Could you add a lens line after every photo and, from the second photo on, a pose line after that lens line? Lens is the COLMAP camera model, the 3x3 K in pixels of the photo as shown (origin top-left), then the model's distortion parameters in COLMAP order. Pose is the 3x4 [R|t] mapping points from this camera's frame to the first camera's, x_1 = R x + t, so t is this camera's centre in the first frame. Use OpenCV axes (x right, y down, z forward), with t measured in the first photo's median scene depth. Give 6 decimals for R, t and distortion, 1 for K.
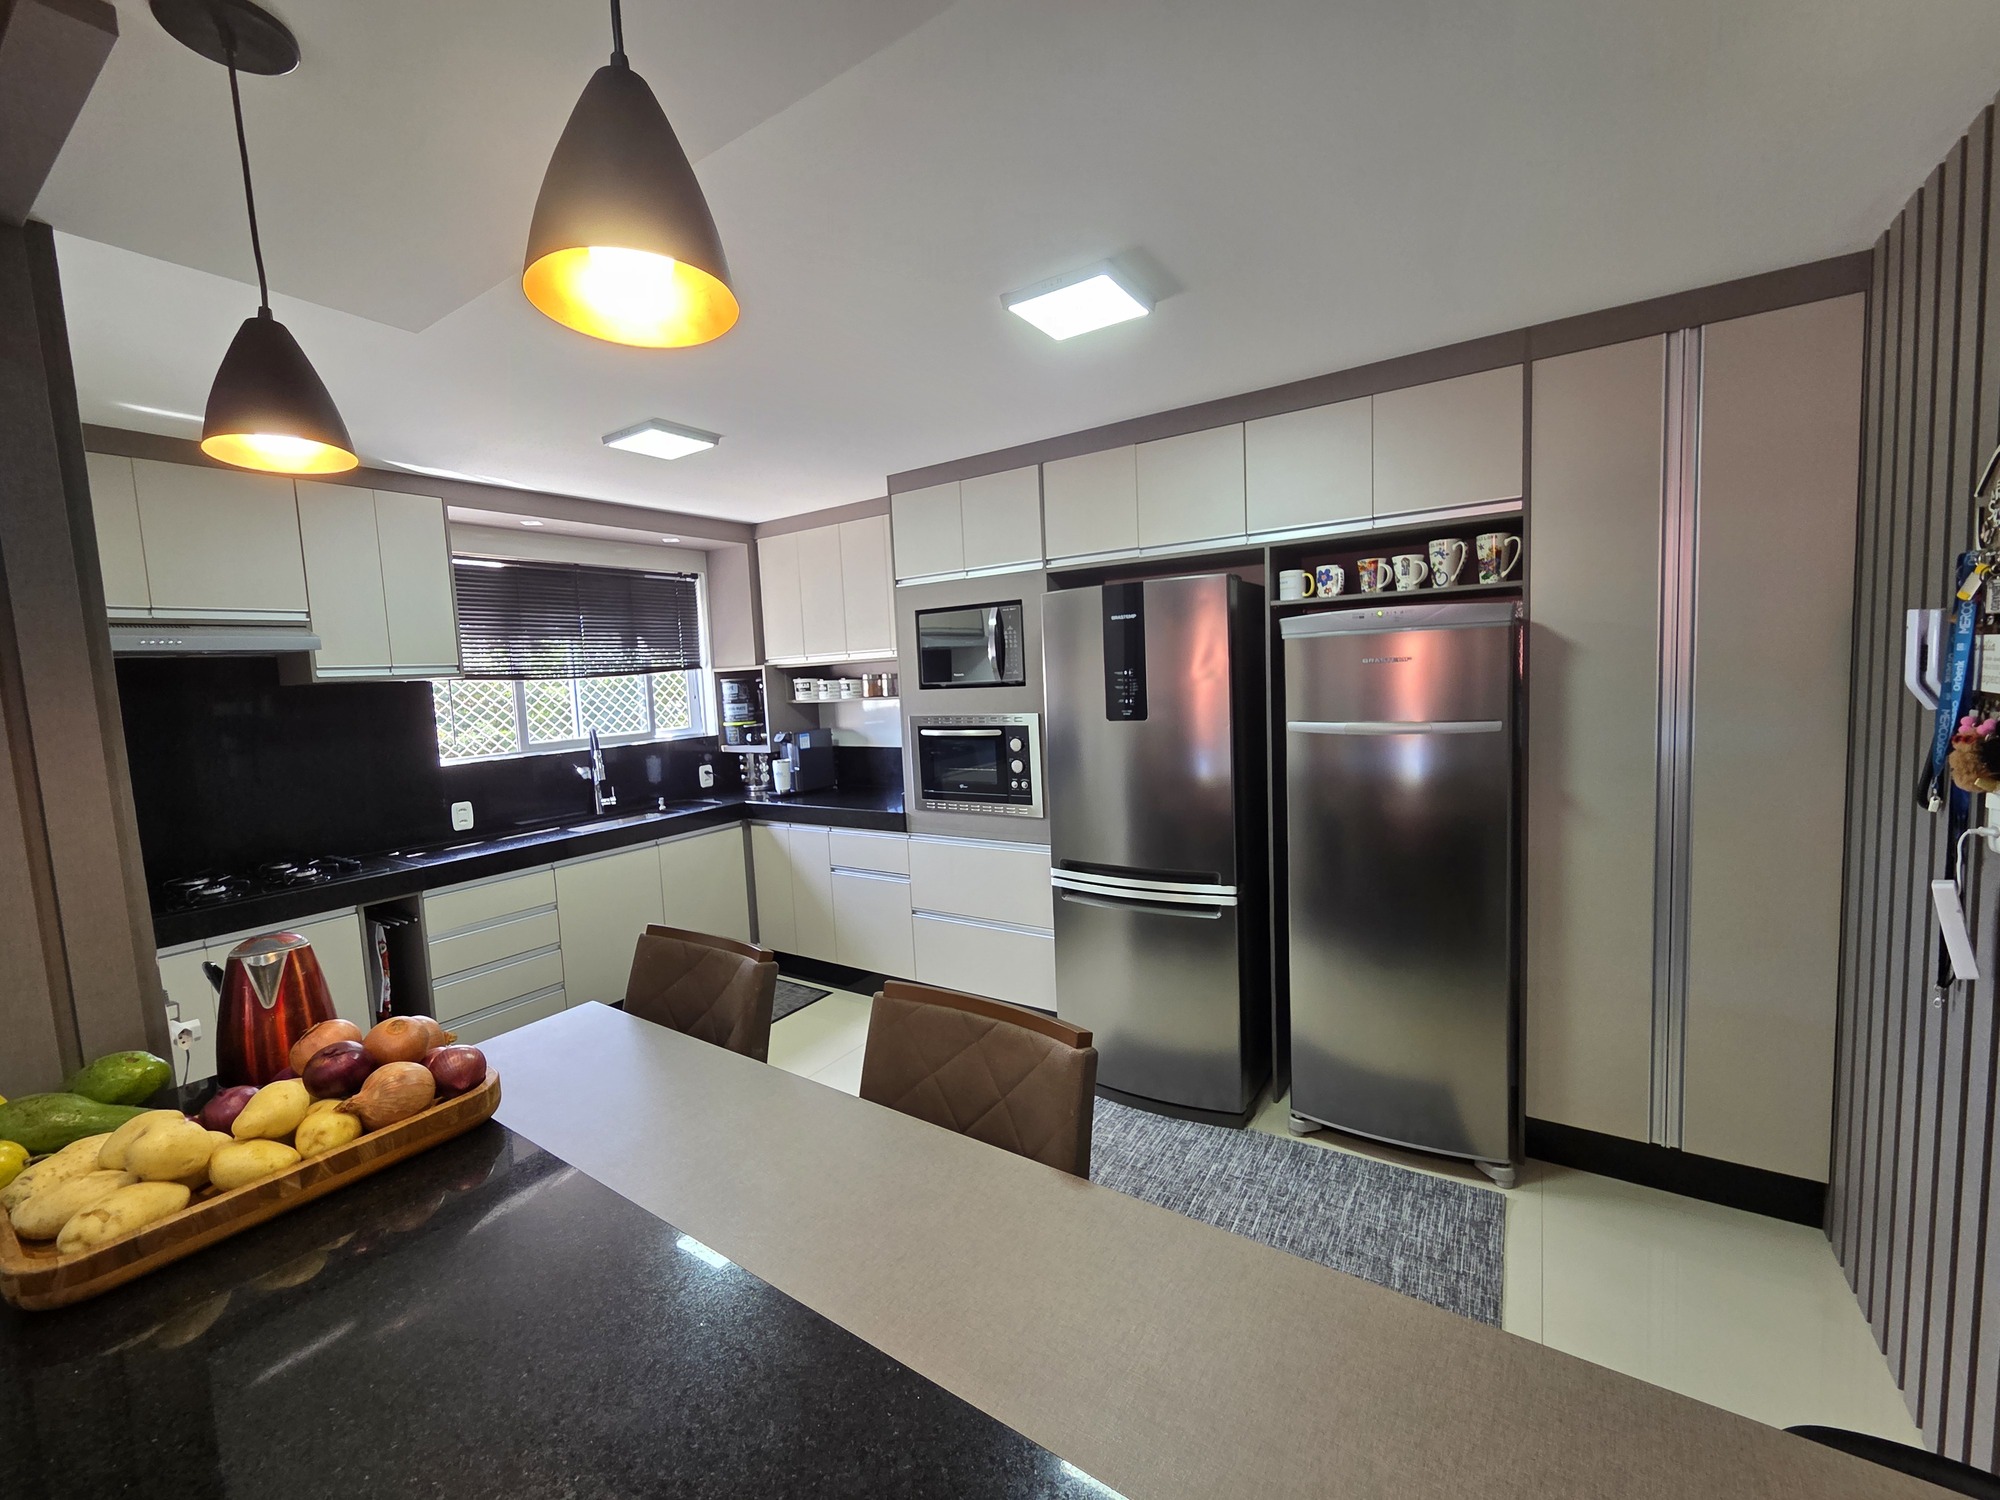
lens RADIAL K [[812.8, 0, 989.1], [0, 812.8, 743.7], [0, 0, 1]] dist [0.002127, -0.000055]
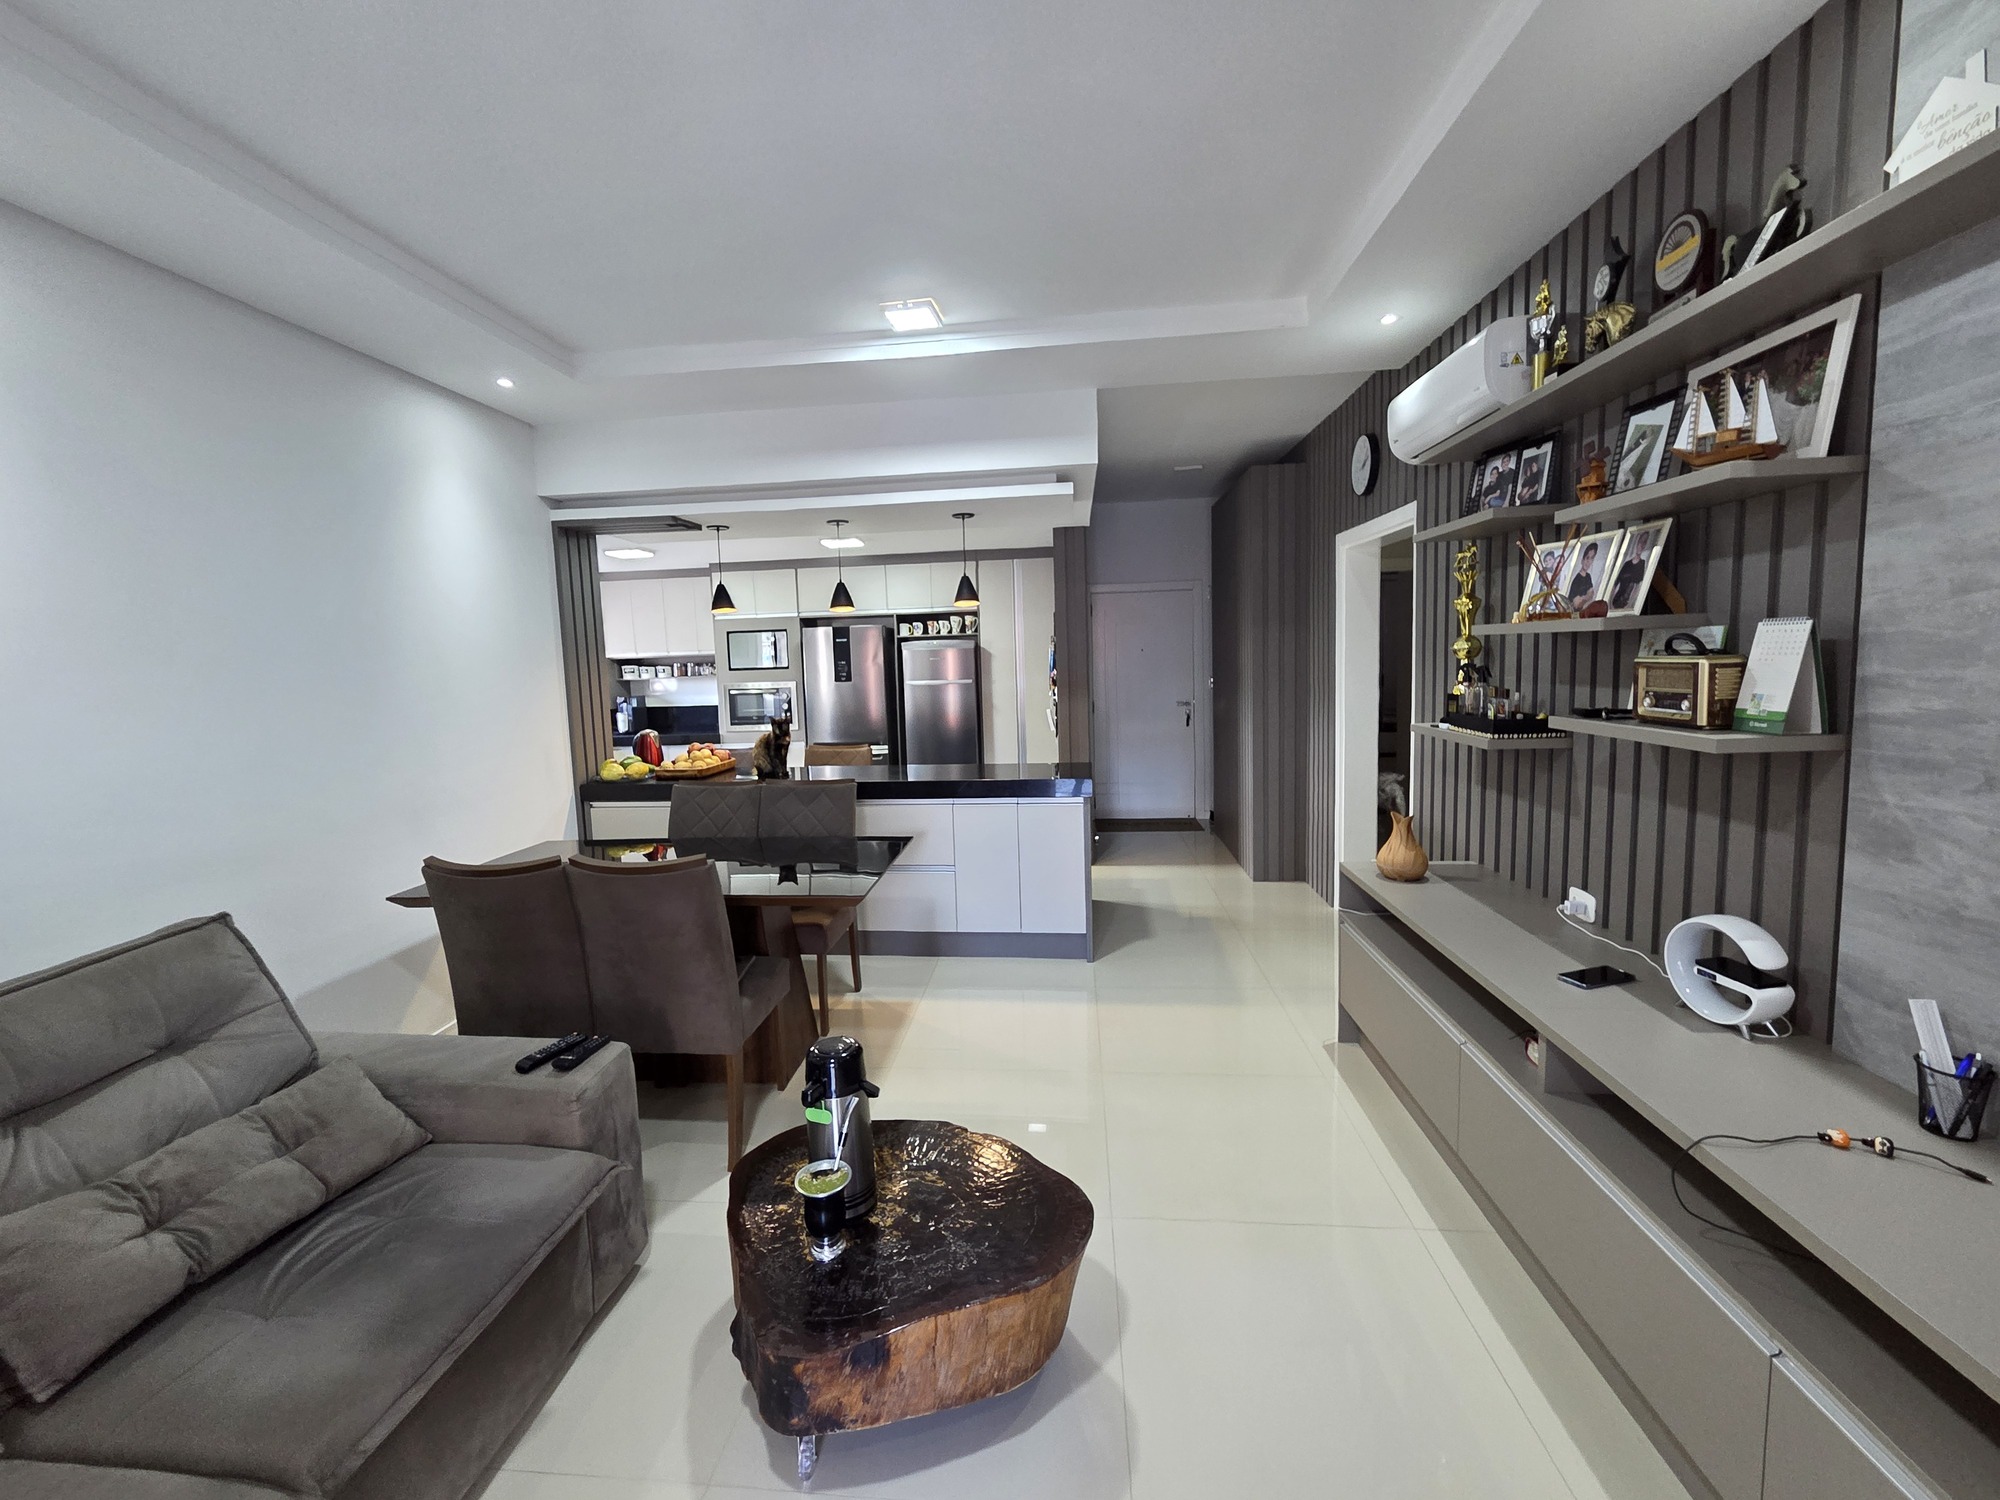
lens RADIAL K [[812.8, 0, 996.5], [0, 812.8, 742.9], [0, 0, 1]] dist [0.002127, -0.000055]
pose [[0.889207, -0.028060, 0.456644, -0.567594], [0.030115, 0.999543, 0.002779, 0.169417], [-0.456513, 0.011281, 0.889645, -1.454688]]
